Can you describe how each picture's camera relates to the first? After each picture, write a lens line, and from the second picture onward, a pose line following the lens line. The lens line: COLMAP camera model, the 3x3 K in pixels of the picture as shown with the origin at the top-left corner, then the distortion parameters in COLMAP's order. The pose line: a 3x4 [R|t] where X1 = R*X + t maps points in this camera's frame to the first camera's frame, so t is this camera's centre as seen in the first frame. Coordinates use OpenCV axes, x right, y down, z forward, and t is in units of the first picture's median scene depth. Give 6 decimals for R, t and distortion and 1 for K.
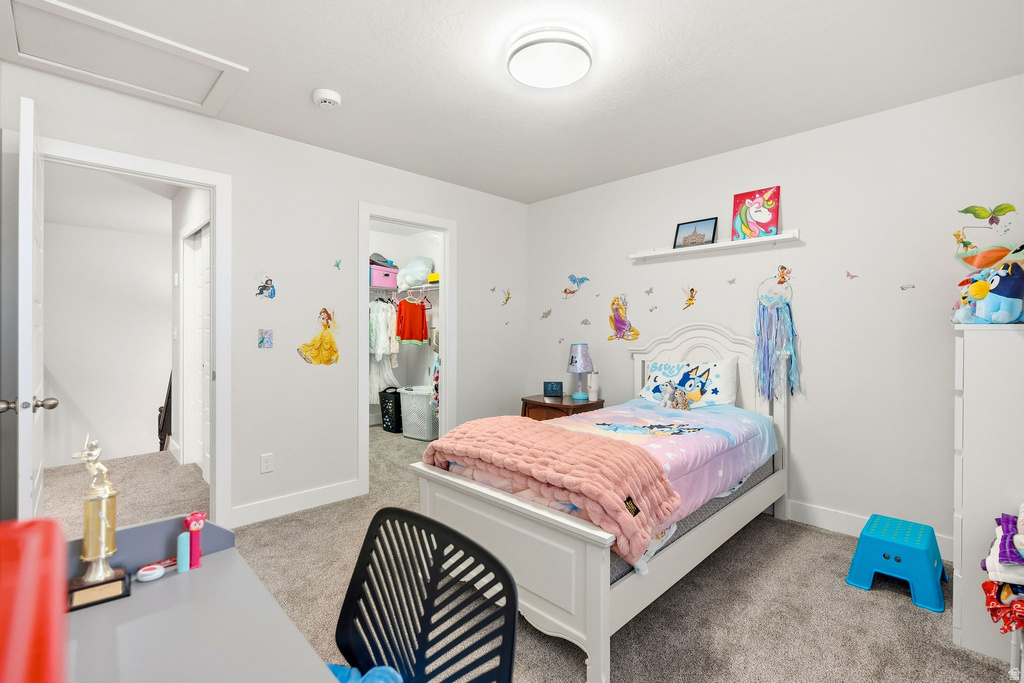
lens RADIAL K [[466.7, 0, 512.5], [0, 466.7, 334.9], [0, 0, 1]] dist [0.001160, 0.000117]
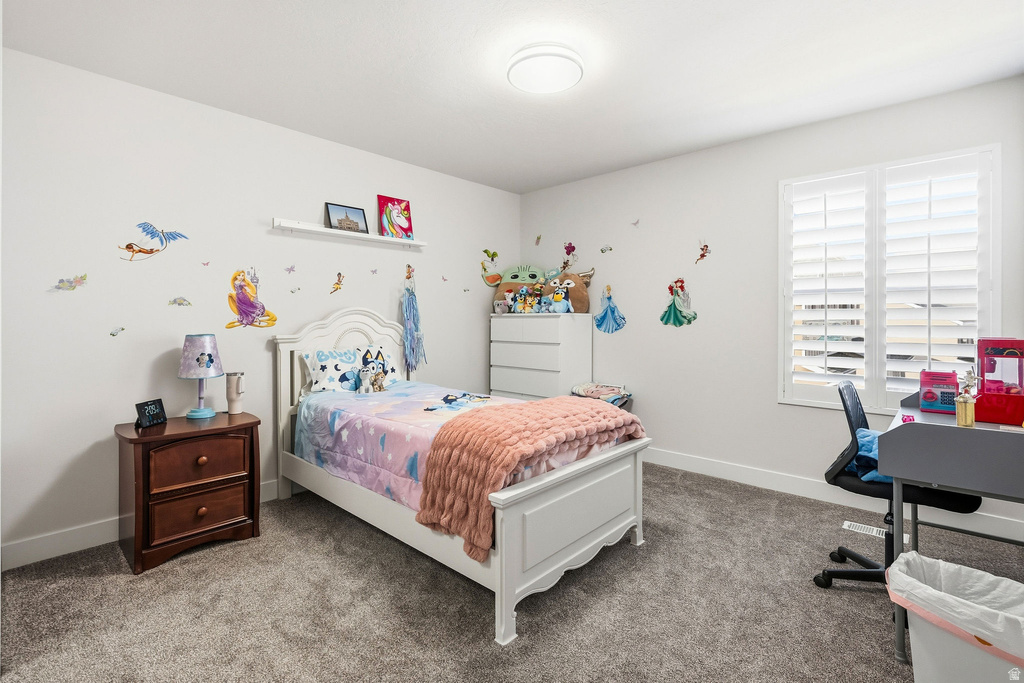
lens RADIAL K [[466.7, 0, 520.7], [0, 466.7, 320.0], [0, 0, 1]] dist [0.001160, 0.000117]
pose [[-0.049051, 0.001767, 0.998795, -0.631899], [0.014274, 0.999898, -0.001068, 0.006761], [-0.998694, 0.014205, -0.049072, 0.685229]]
